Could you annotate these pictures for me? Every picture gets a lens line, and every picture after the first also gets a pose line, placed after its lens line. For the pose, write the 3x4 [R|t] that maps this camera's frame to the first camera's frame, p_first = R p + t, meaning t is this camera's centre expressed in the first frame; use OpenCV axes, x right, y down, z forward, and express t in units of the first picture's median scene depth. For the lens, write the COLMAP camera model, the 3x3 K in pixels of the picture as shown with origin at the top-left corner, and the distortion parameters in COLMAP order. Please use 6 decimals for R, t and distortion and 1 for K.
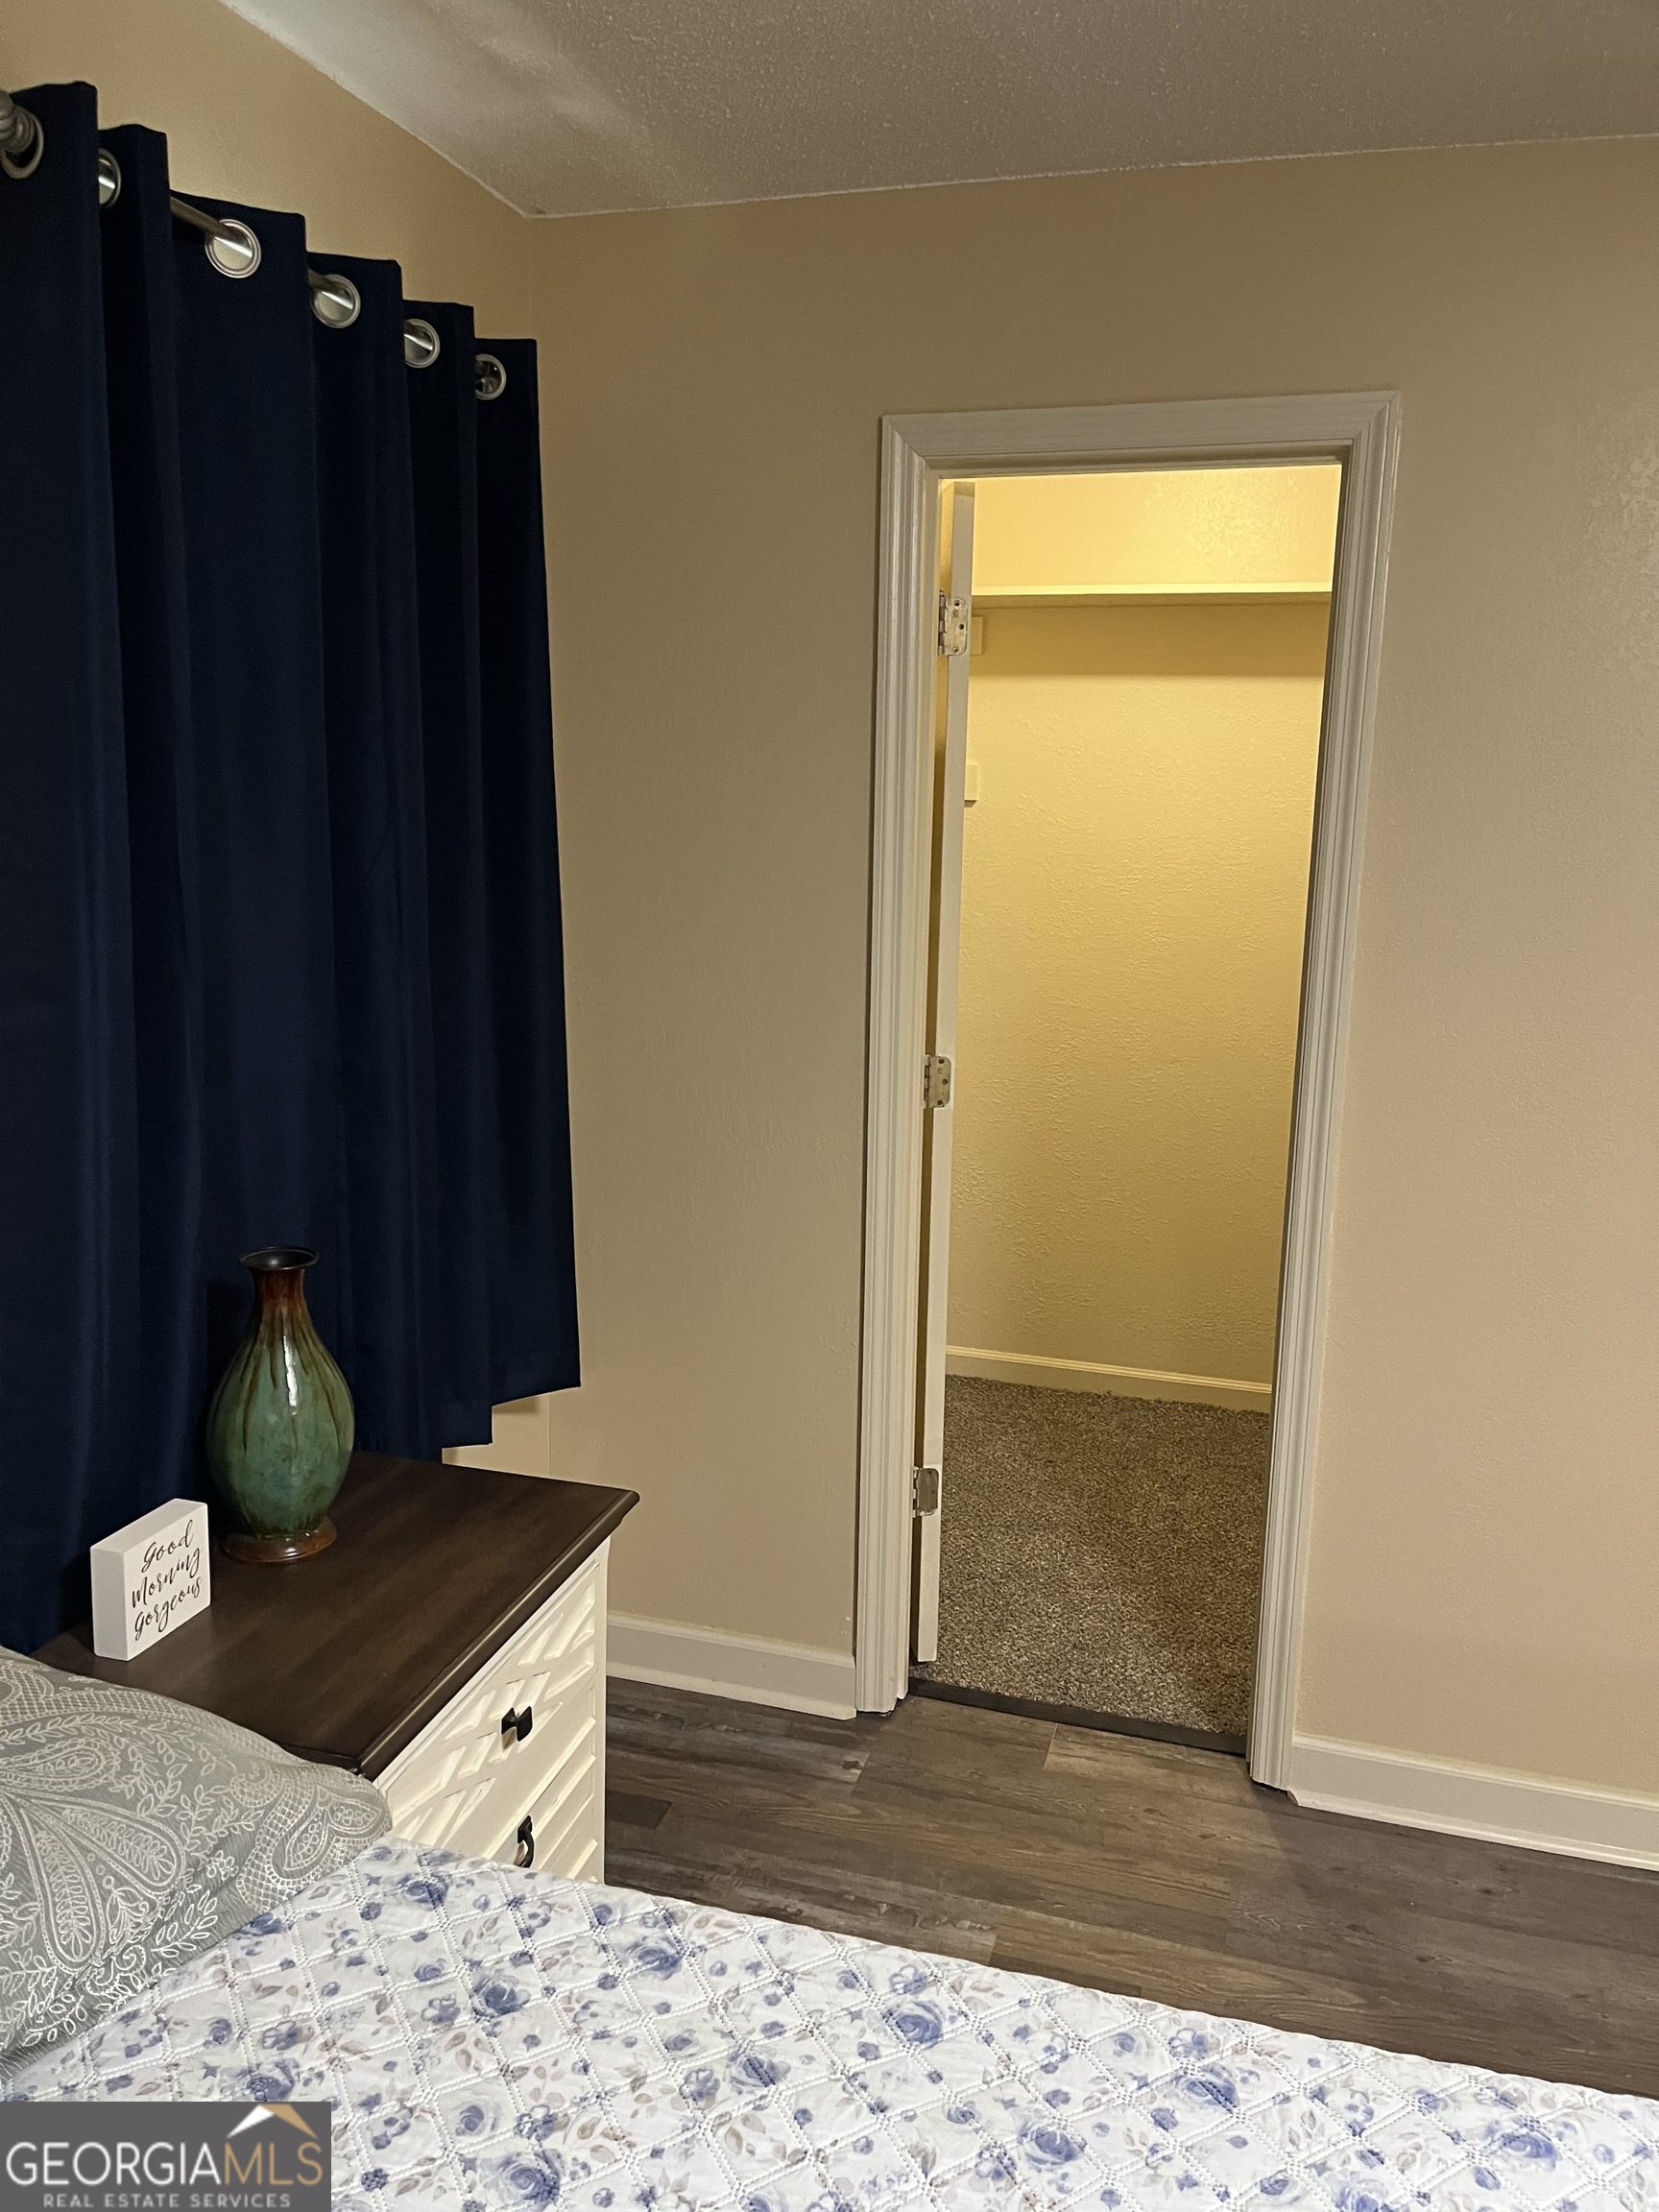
lens RADIAL K [[1696.1, 0, 829.5], [0, 1696.1, 1106.0], [0, 0, 1]] dist [0.060145, -0.053617]
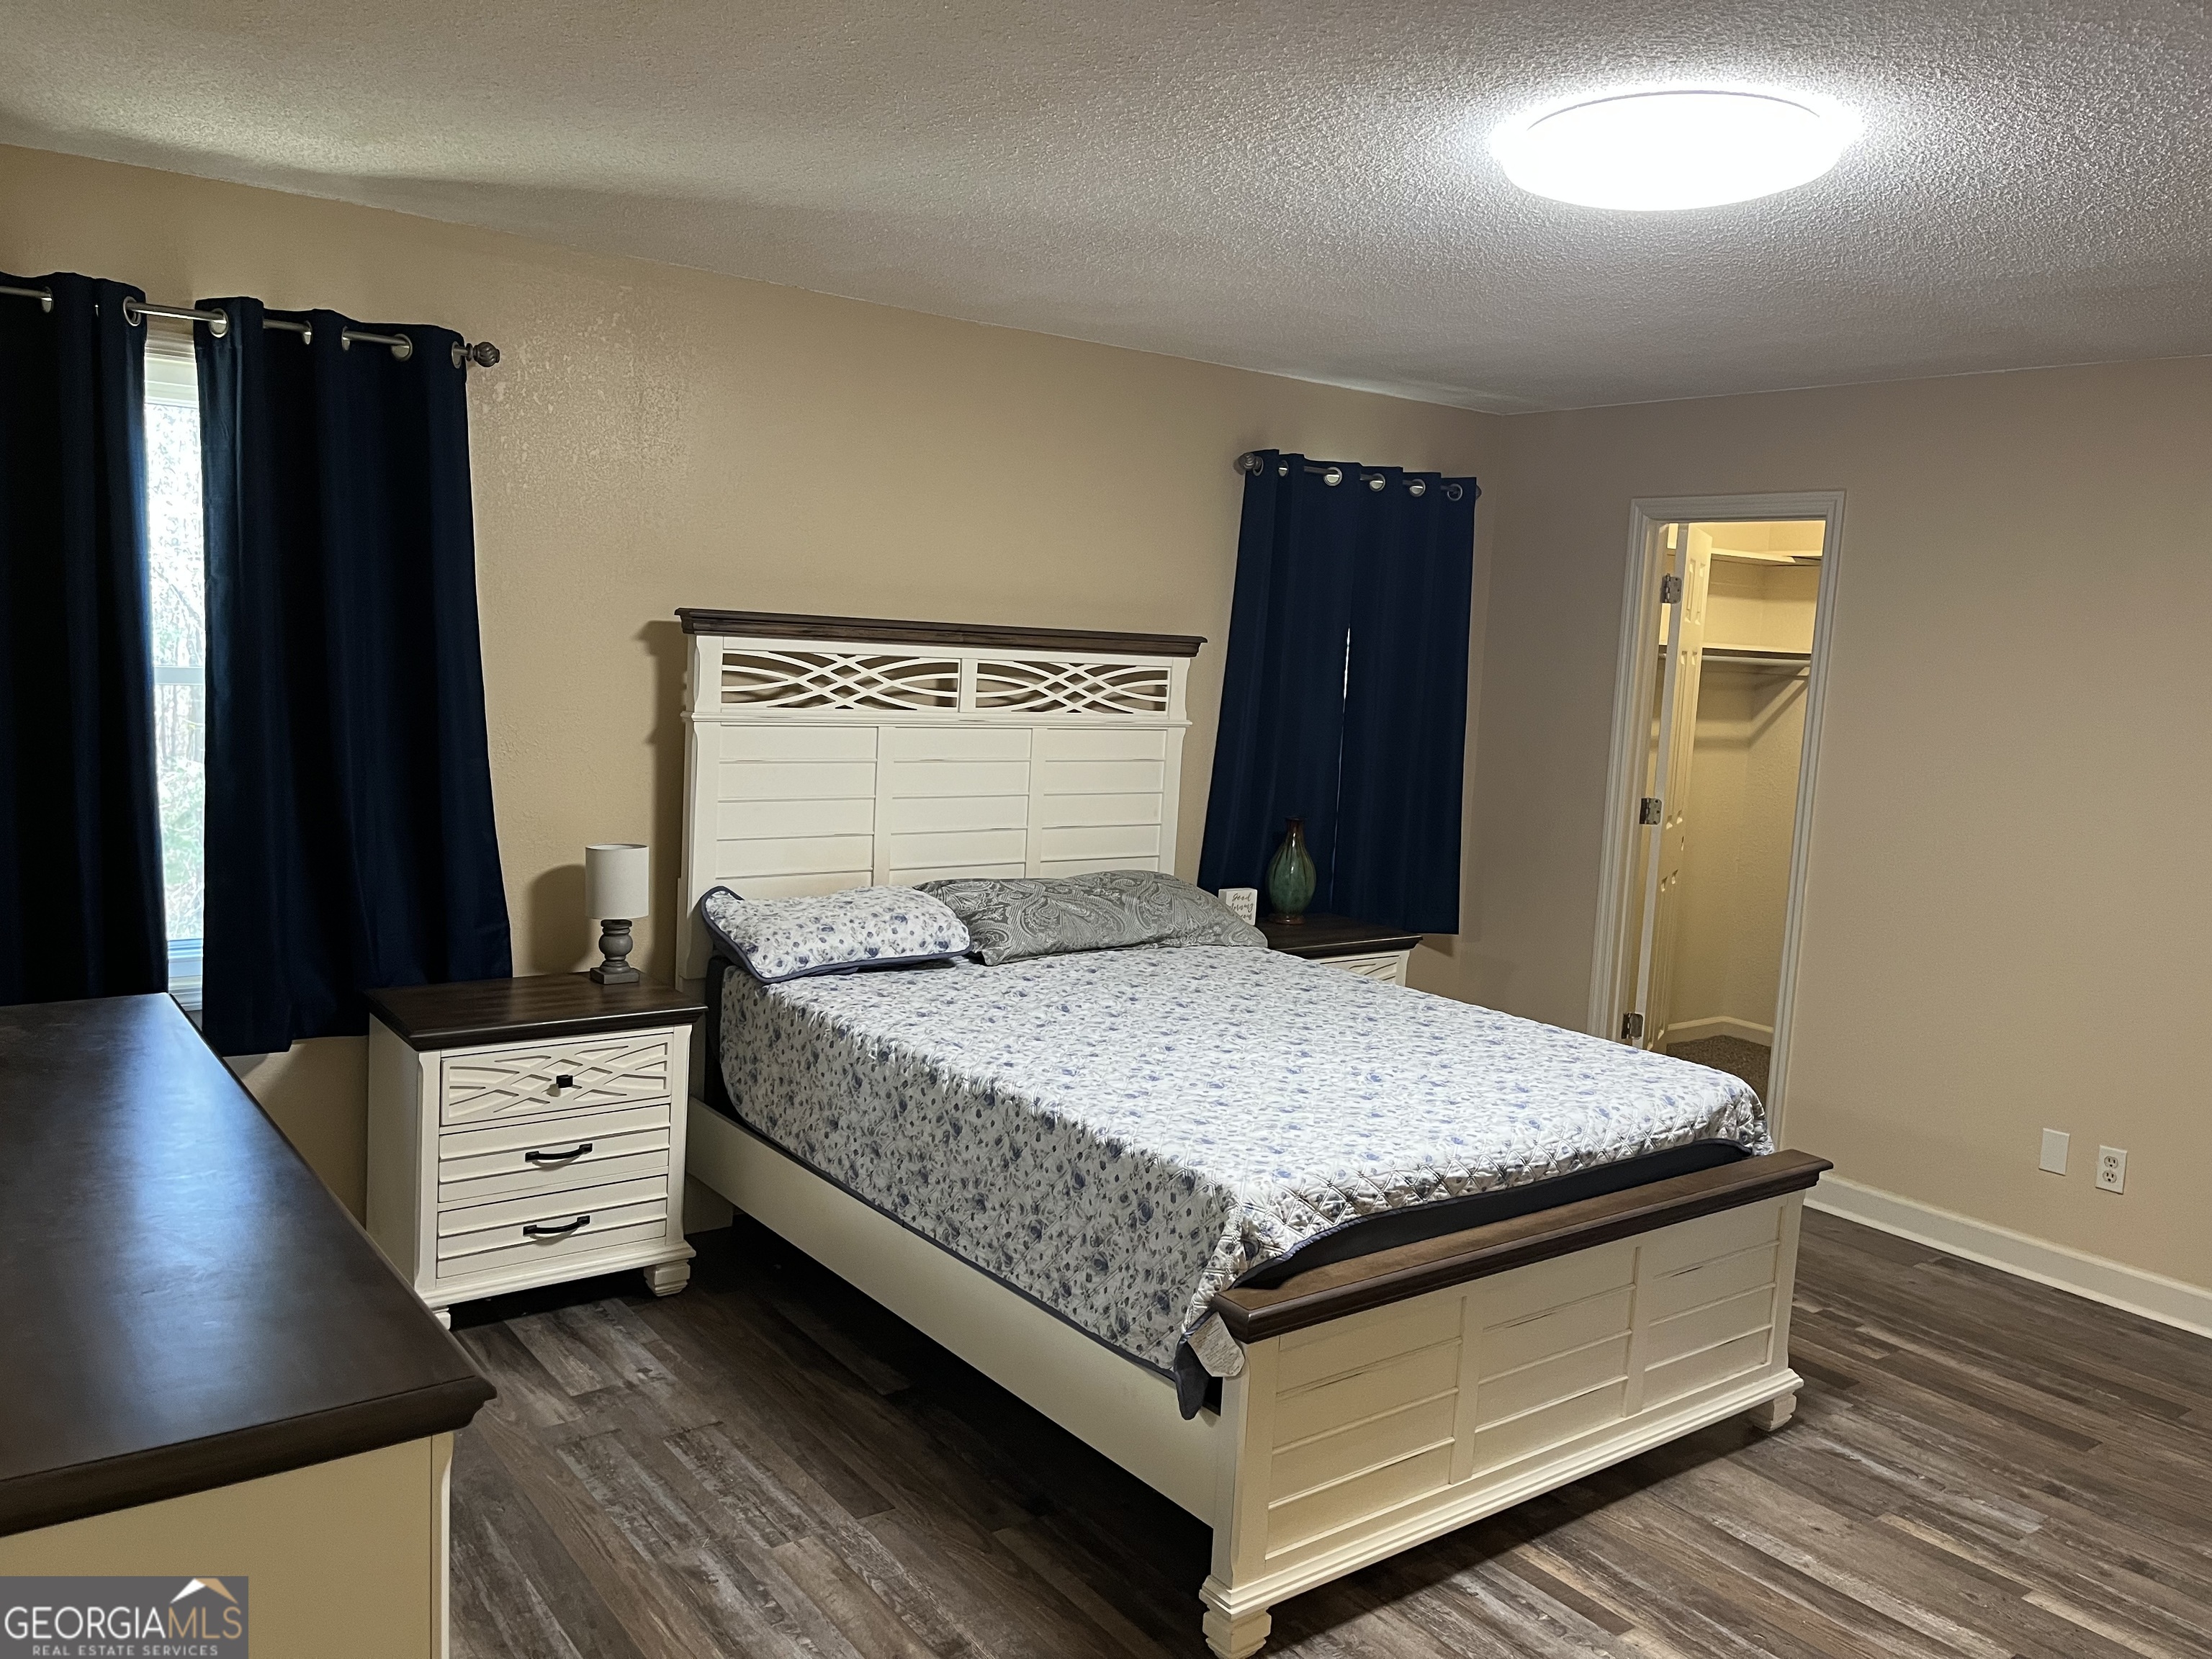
lens RADIAL K [[1696.1, 0, 1107.5], [0, 1696.1, 824.7], [0, 0, 1]] dist [0.060145, -0.053617]
pose [[0.803303, 0.082646, -0.589808, 0.982376], [-0.138093, 0.989183, -0.049471, 0.251723], [0.579339, 0.121189, 0.806027, -1.316459]]
